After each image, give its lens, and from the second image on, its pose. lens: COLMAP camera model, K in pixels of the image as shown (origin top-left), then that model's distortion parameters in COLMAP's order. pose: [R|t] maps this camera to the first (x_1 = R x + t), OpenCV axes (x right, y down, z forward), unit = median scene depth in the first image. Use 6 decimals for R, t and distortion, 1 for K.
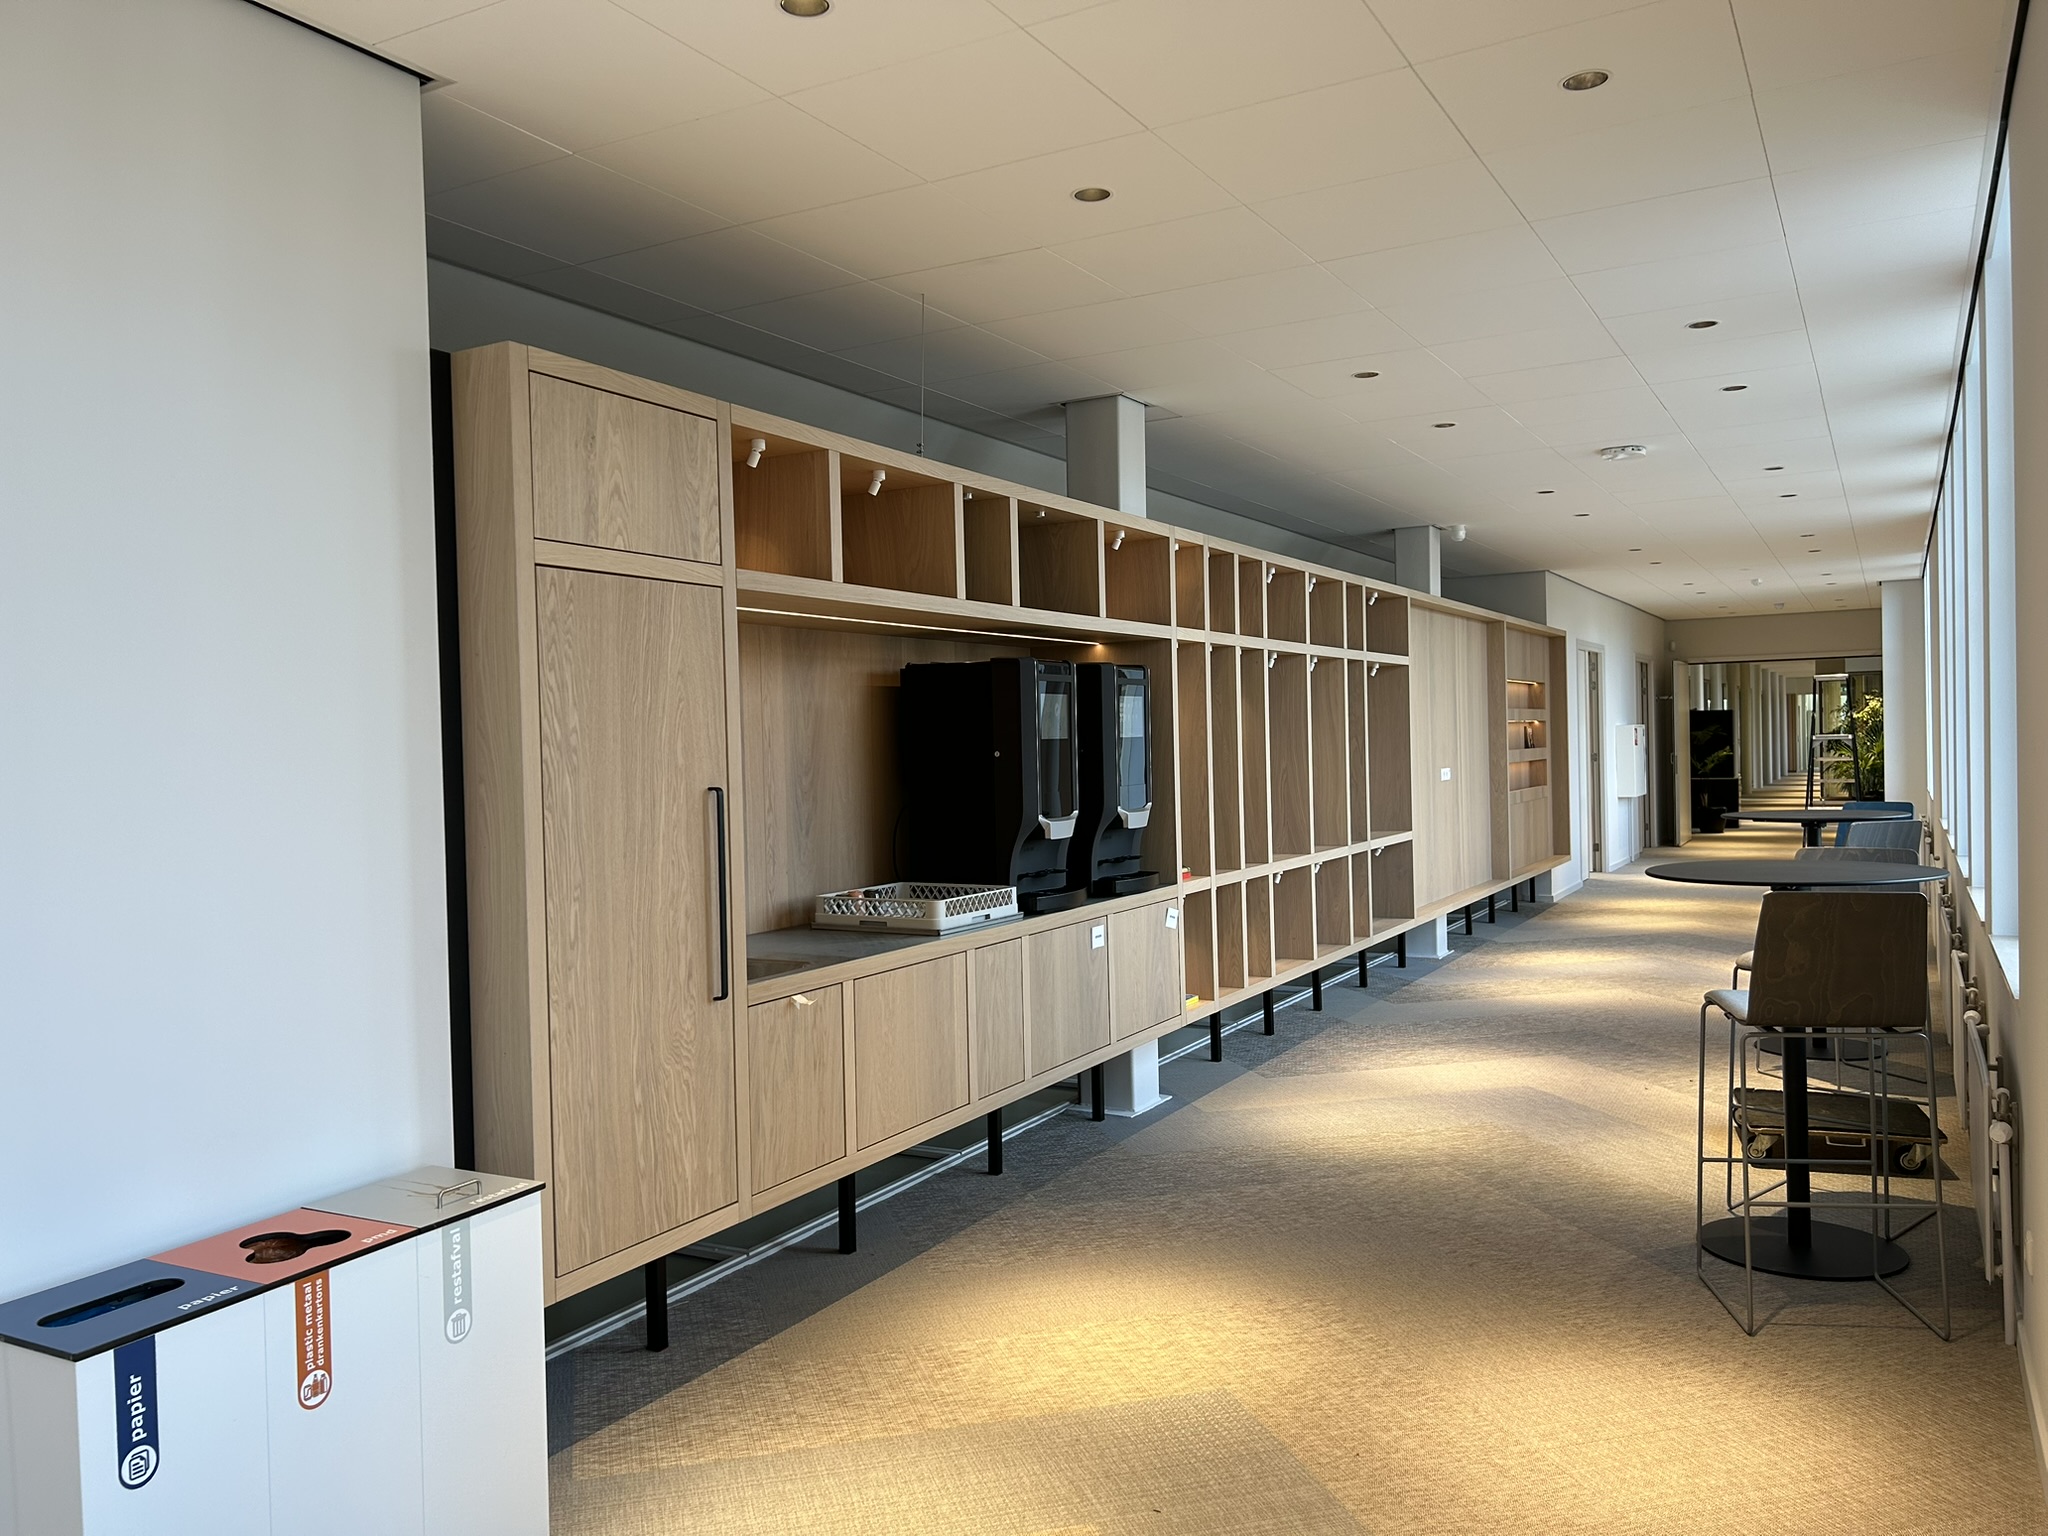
lens RADIAL K [[1545.2, 0, 1024.0], [0, 1545.2, 768.0], [0, 0, 1]] dist [0.049100, -0.000306]
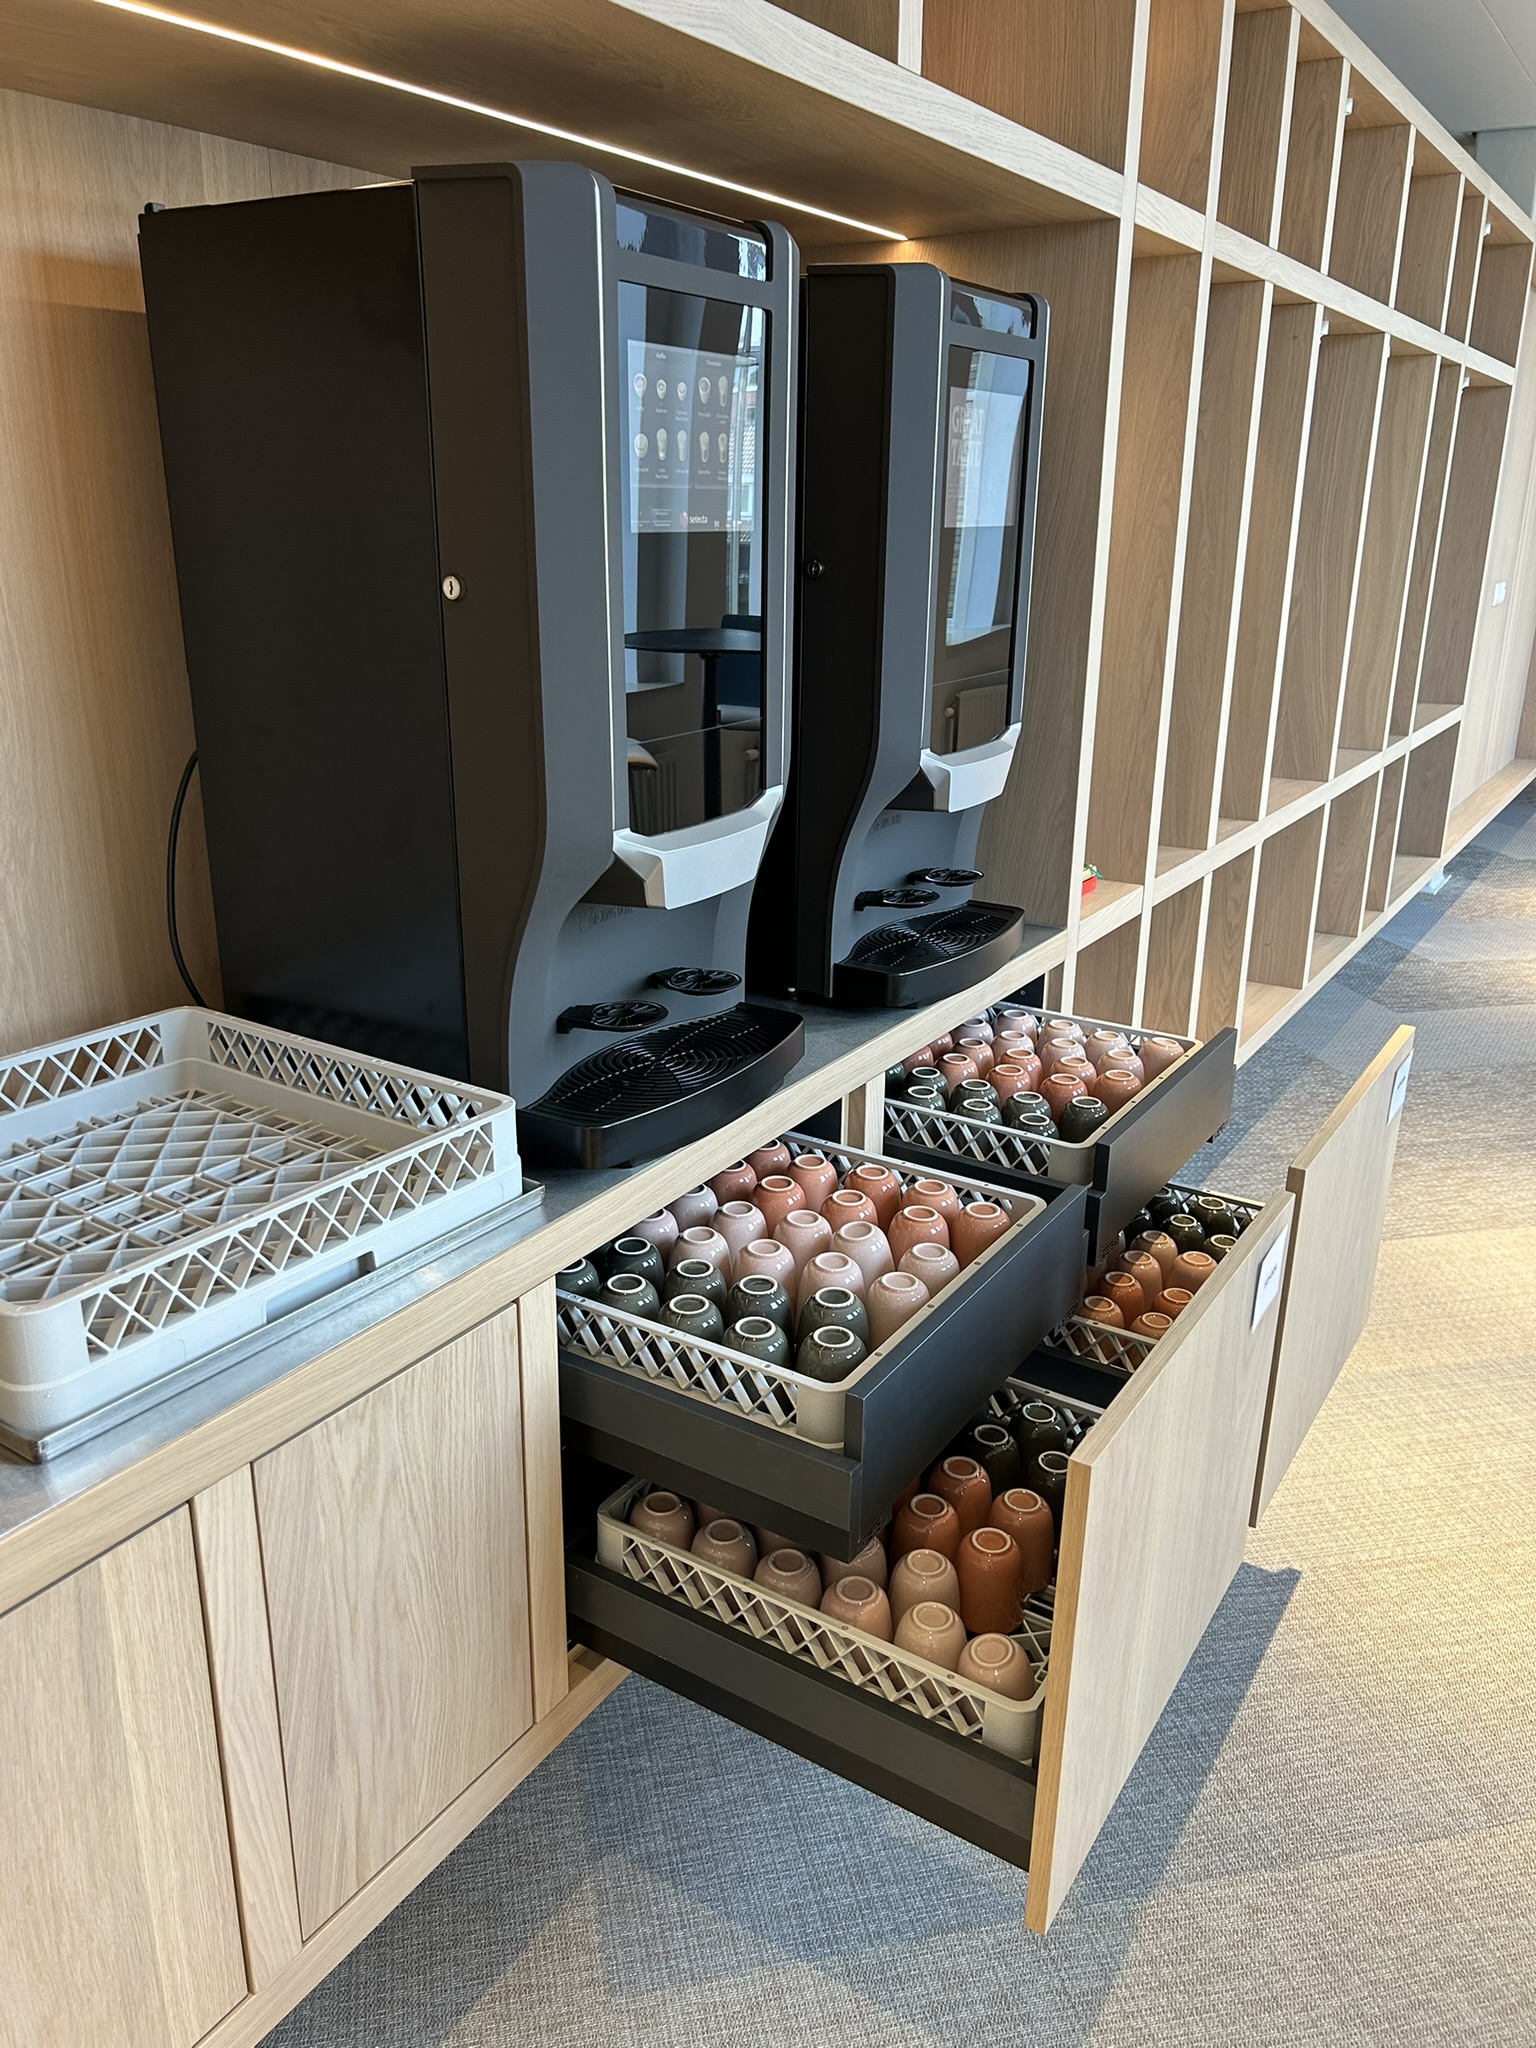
lens RADIAL K [[1553.1, 0, 768.0], [0, 1553.1, 1024.0], [0, 0, 1]] dist [-0.000797, -0.001117]
pose [[0.997826, 0.051004, -0.041735, 0.047439], [-0.035900, 0.951739, 0.304800, -0.019744], [0.055267, -0.302639, 0.951501, 0.704818]]
